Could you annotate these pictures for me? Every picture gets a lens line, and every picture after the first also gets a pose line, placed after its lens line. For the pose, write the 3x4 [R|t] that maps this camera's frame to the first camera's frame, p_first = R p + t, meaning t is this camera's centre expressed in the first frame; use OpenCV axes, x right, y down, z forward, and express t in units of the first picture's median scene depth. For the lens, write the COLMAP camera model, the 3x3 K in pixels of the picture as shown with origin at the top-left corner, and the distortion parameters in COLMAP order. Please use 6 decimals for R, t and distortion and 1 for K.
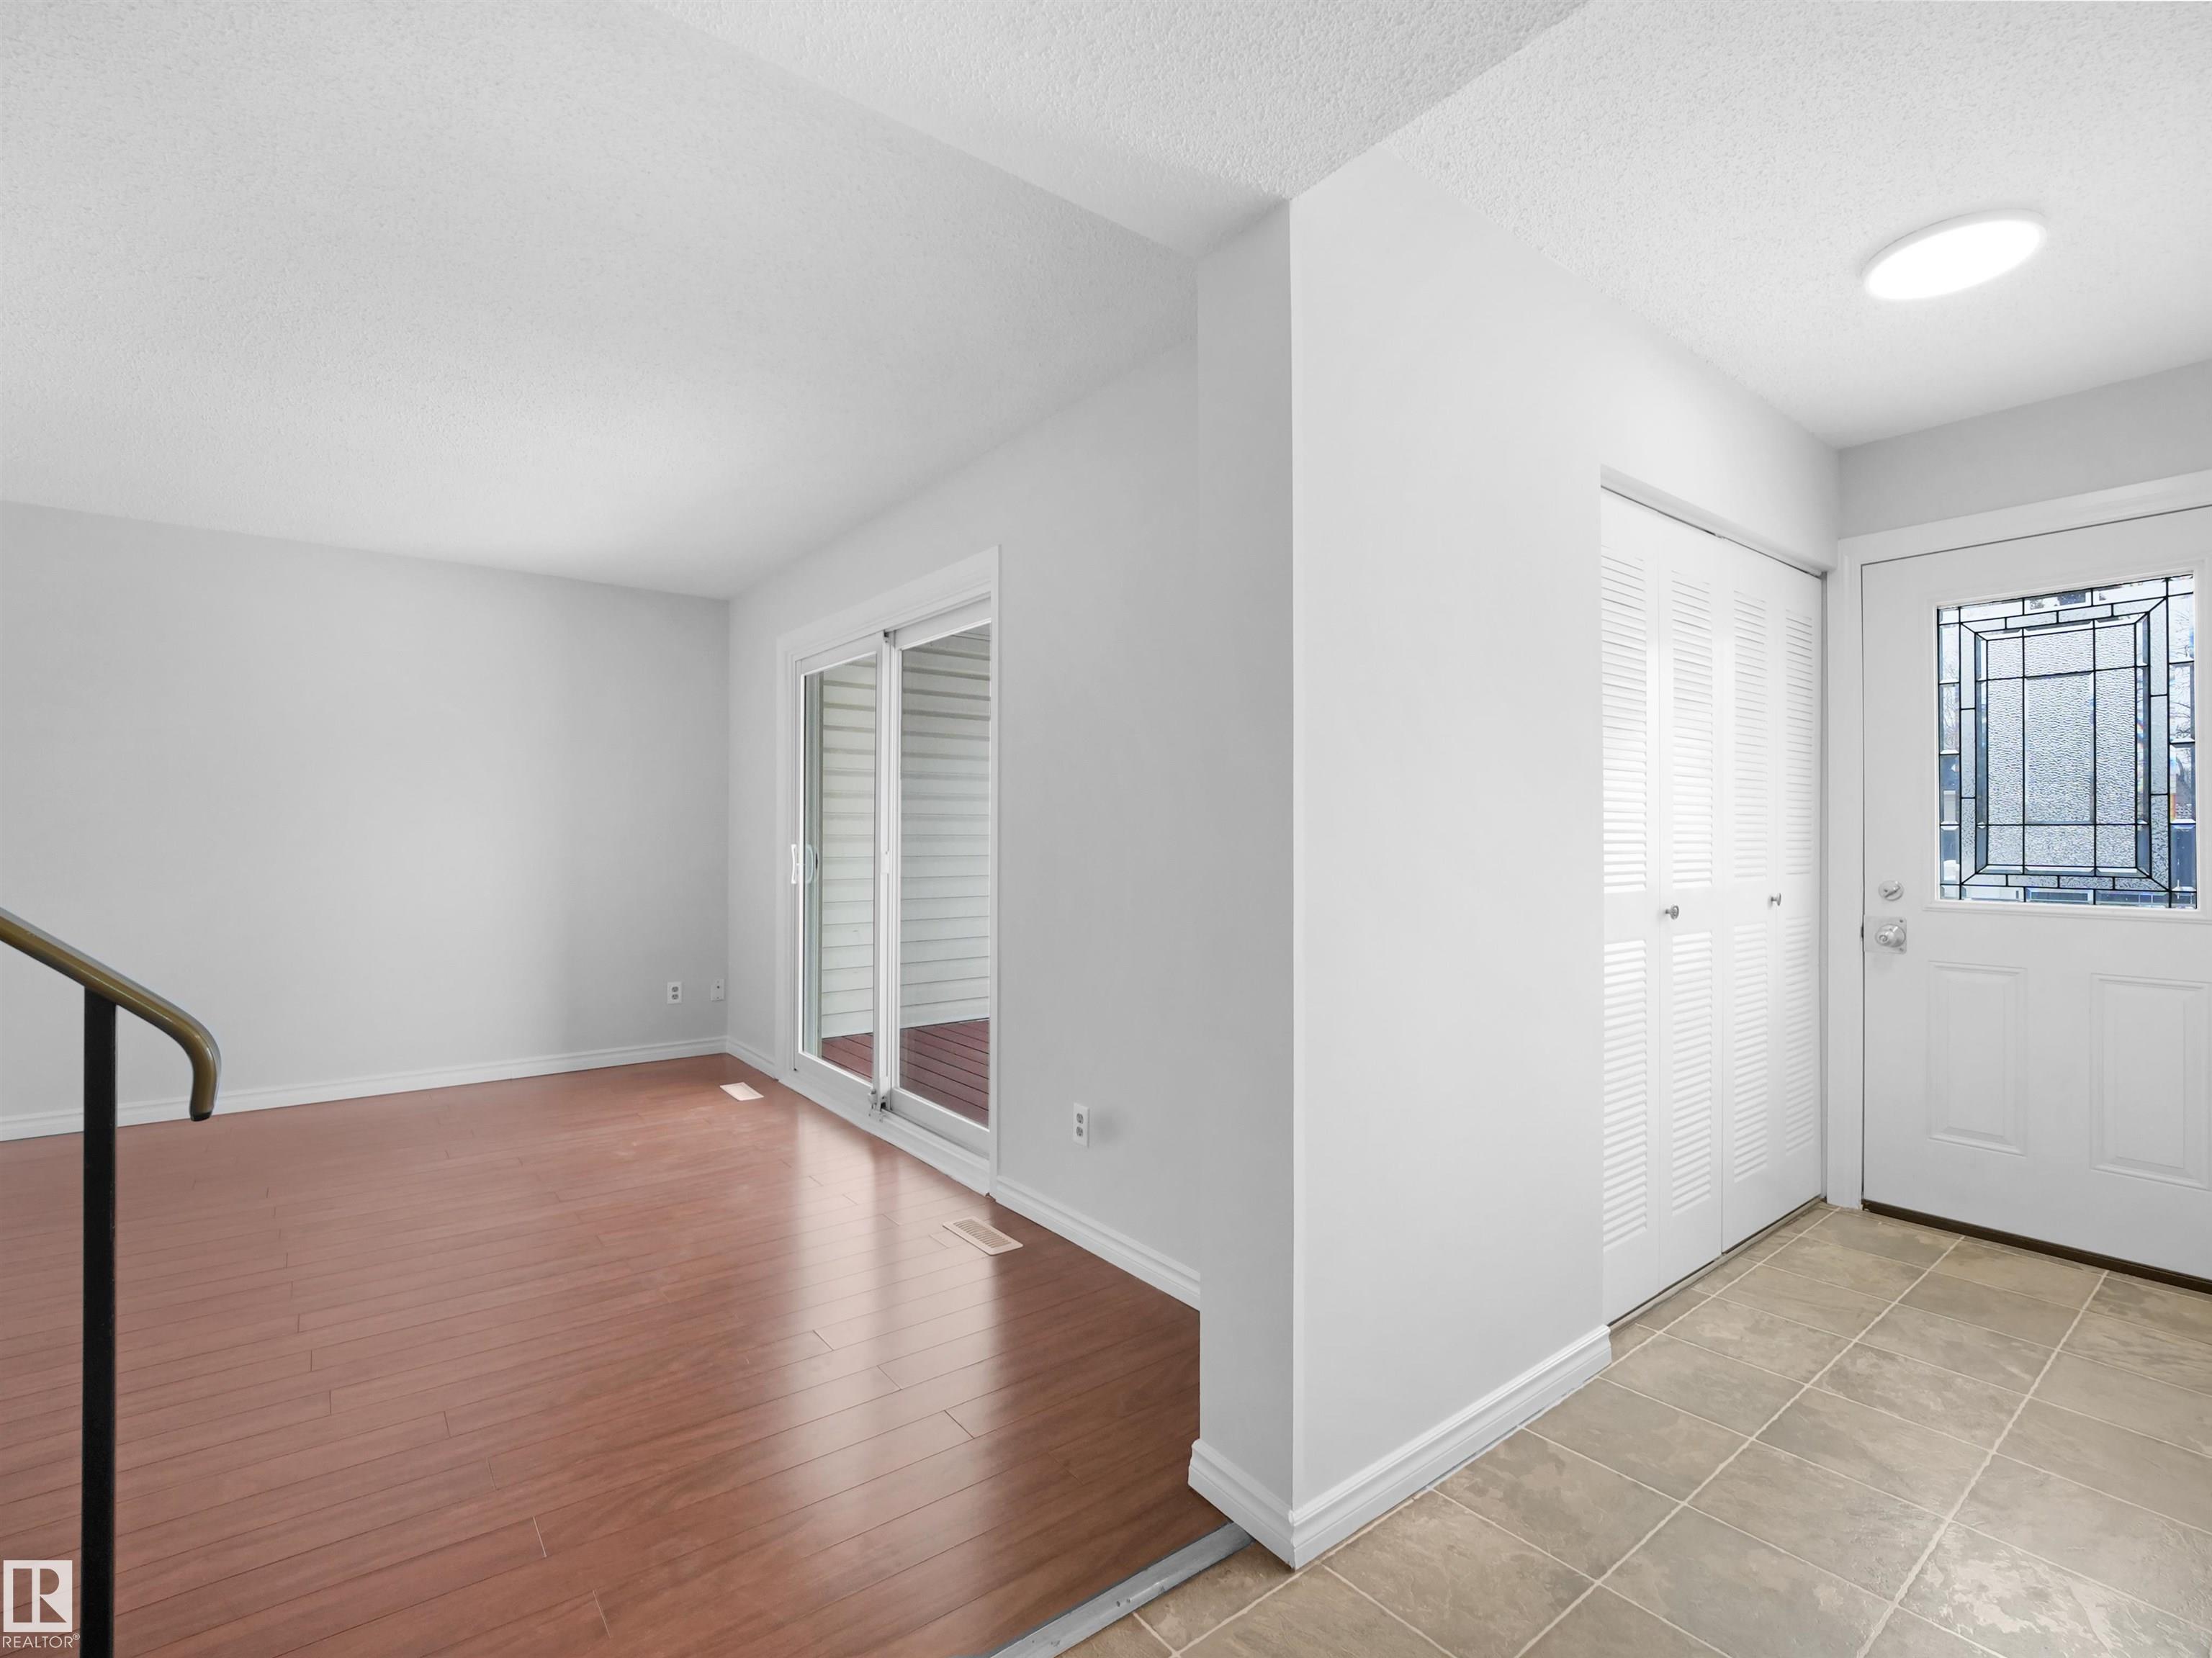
lens RADIAL K [[997.6, 0, 1132.2], [0, 997.6, 829.8], [0, 0, 1]] dist [-0.006395, -0.000182]
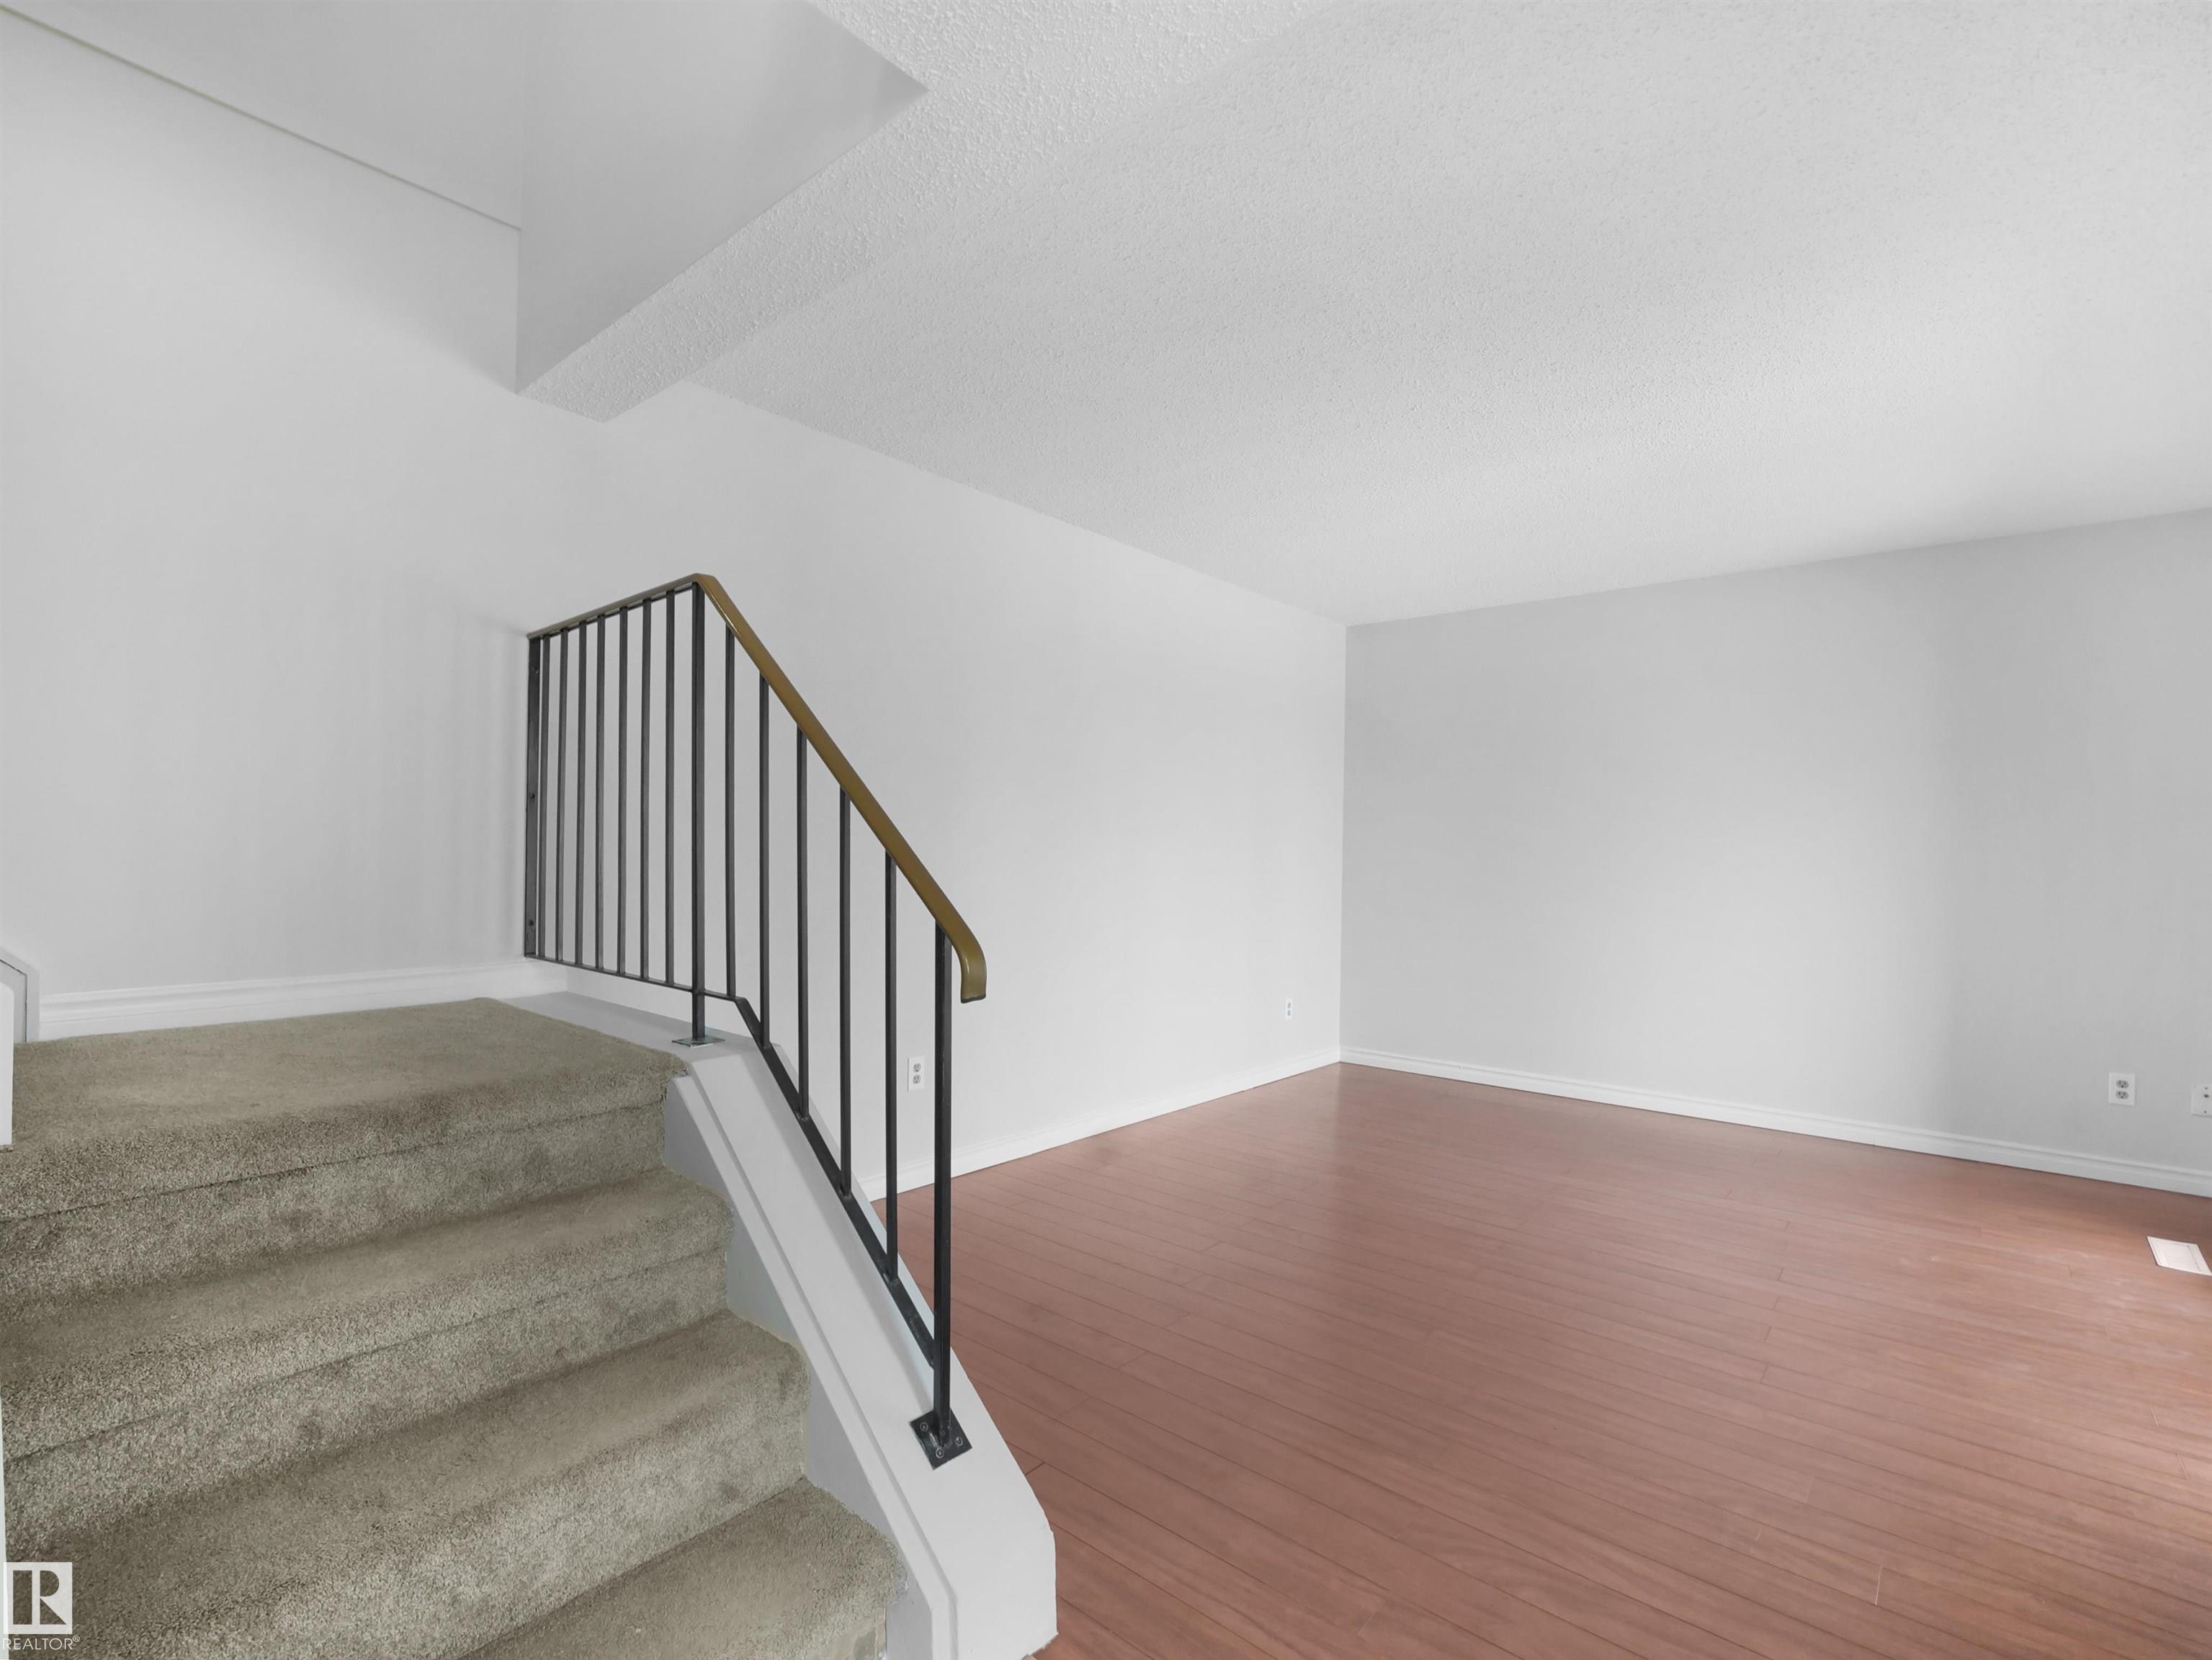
lens RADIAL K [[1064.9, 0, 1106.0], [0, 1064.9, 830.0], [0, 0, 1]] dist [-0.001069, -0.000407]
pose [[0.206488, -0.019847, -0.978248, 0.197305], [-0.011321, 0.999679, -0.022672, 0.007184], [0.978384, 0.015756, 0.206197, 0.198906]]
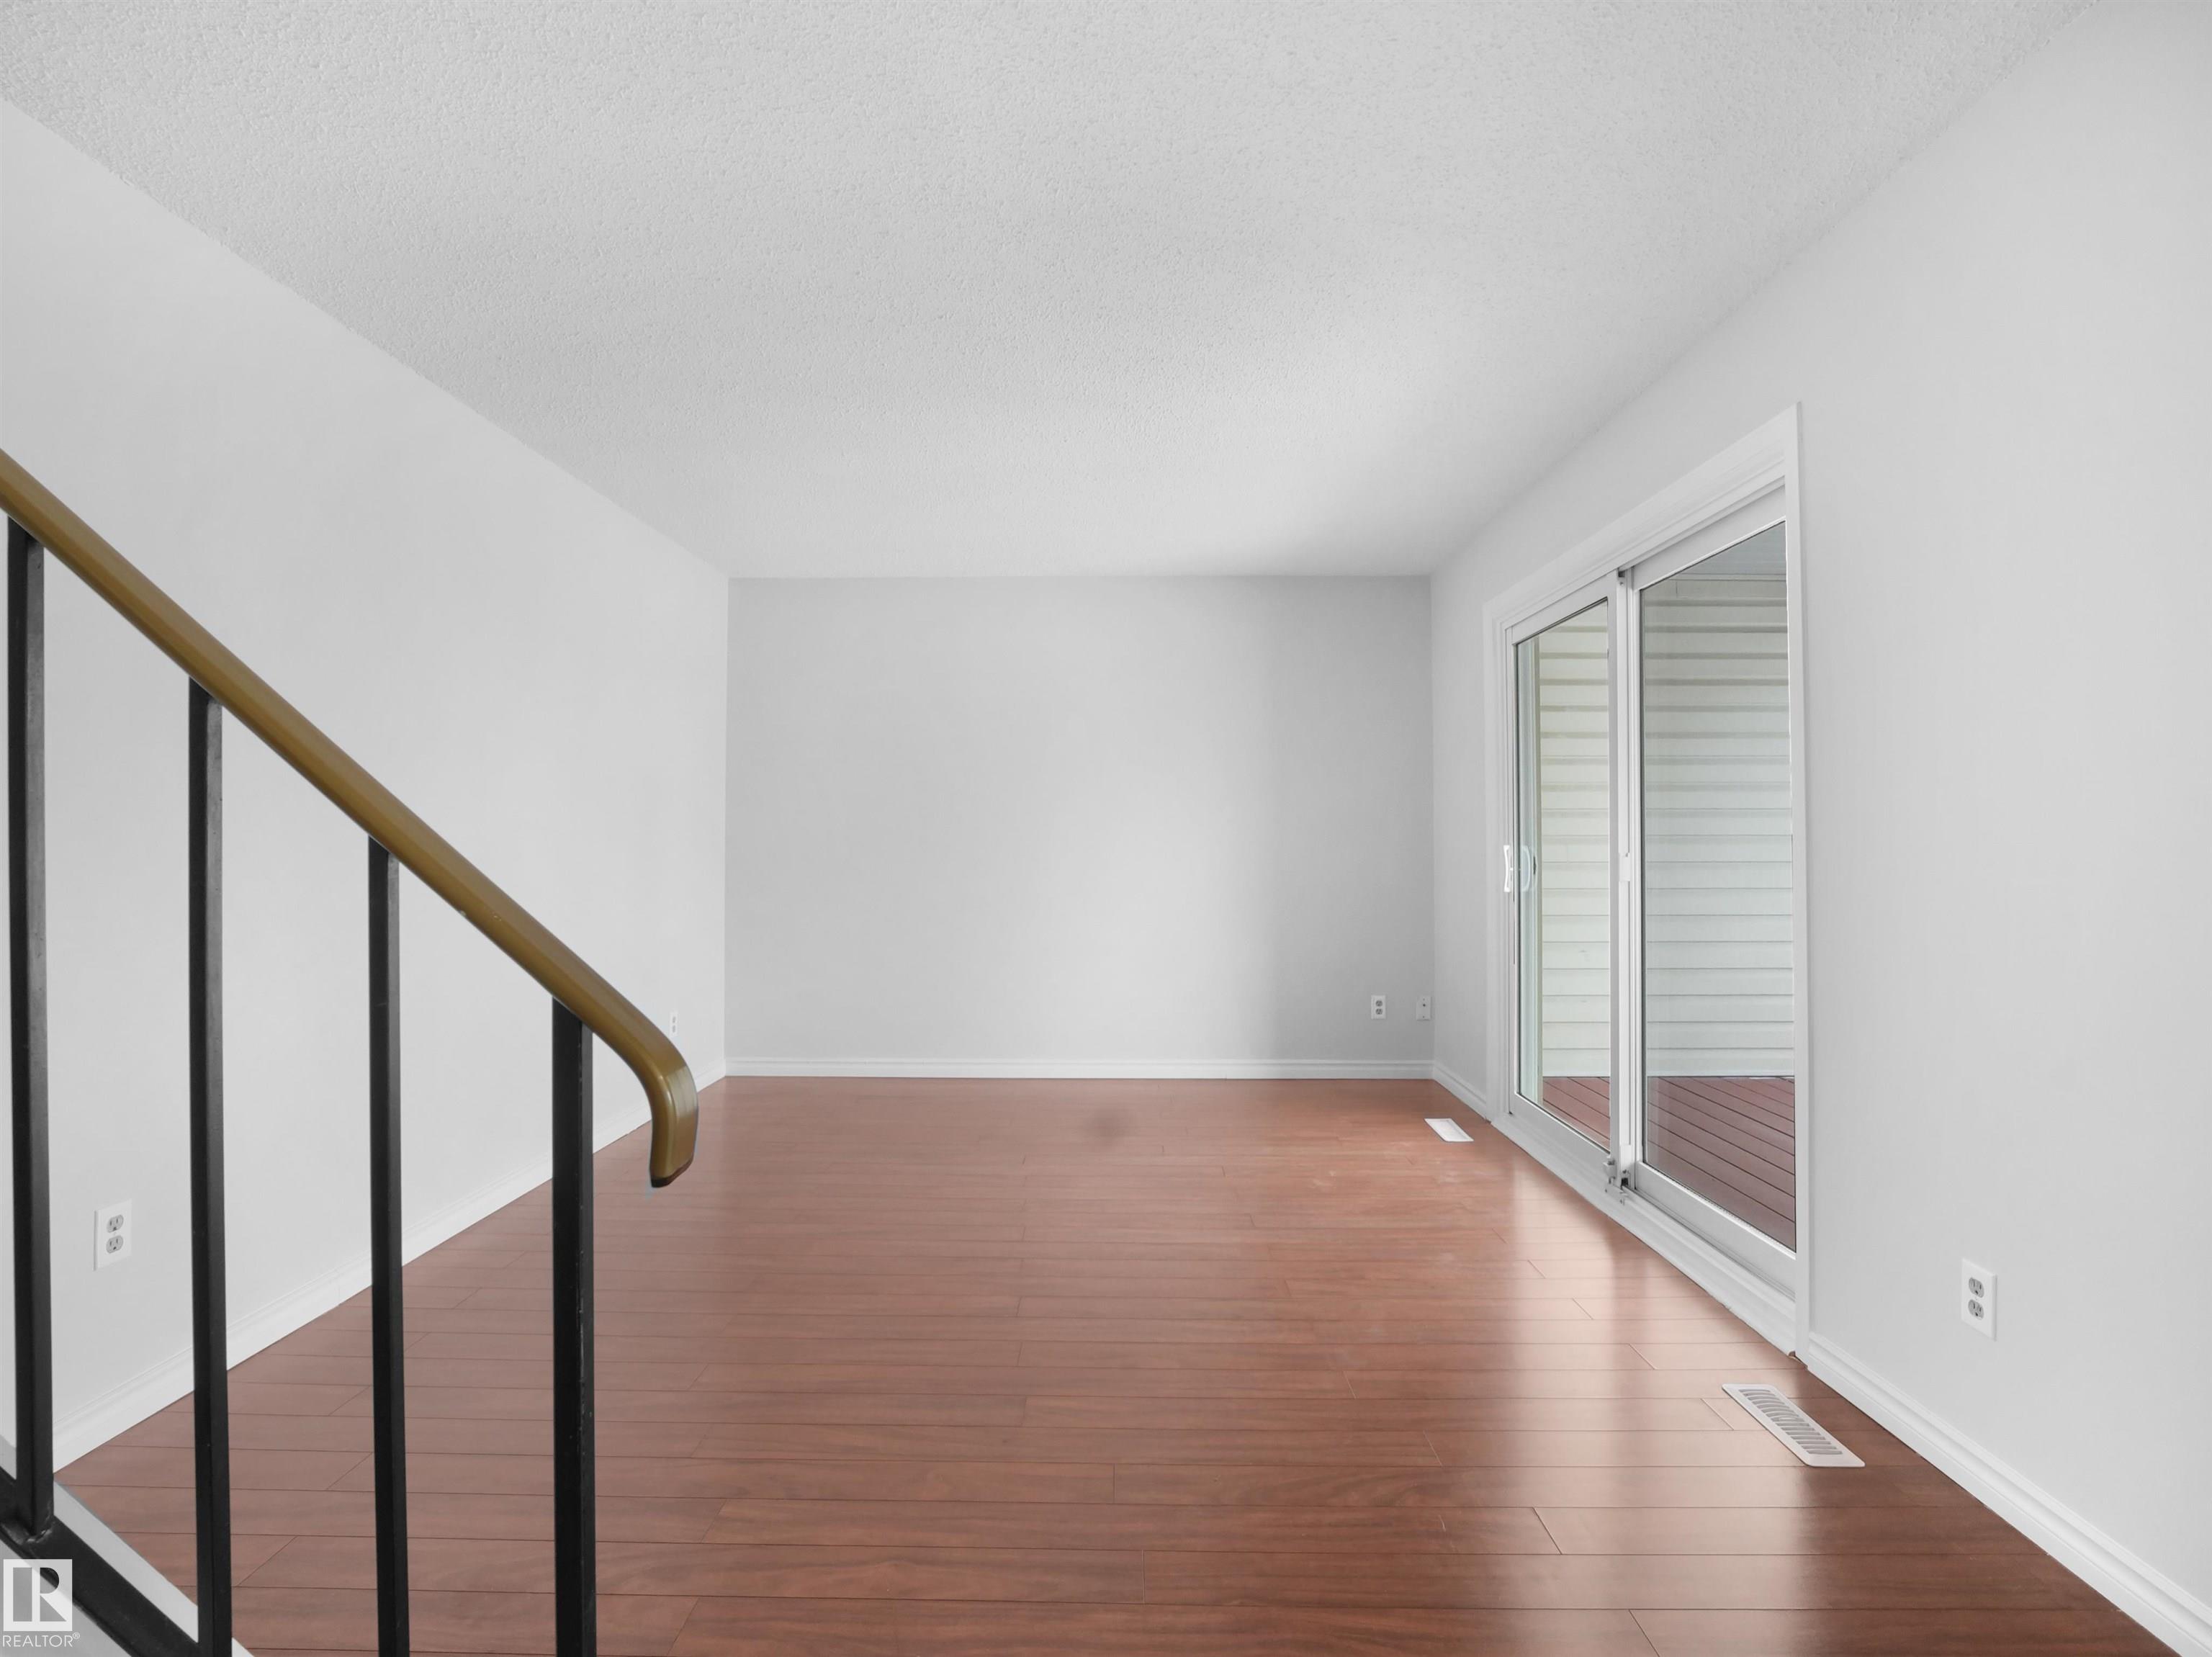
lens RADIAL K [[1041.4, 0, 1113.7], [0, 1041.4, 830.5], [0, 0, 1]] dist [-0.030459, -0.000837]
pose [[0.770192, -0.013043, -0.637678, -0.048153], [0.009414, 0.999914, -0.009082, 0.009501], [0.637742, 0.000992, 0.770249, 0.150297]]
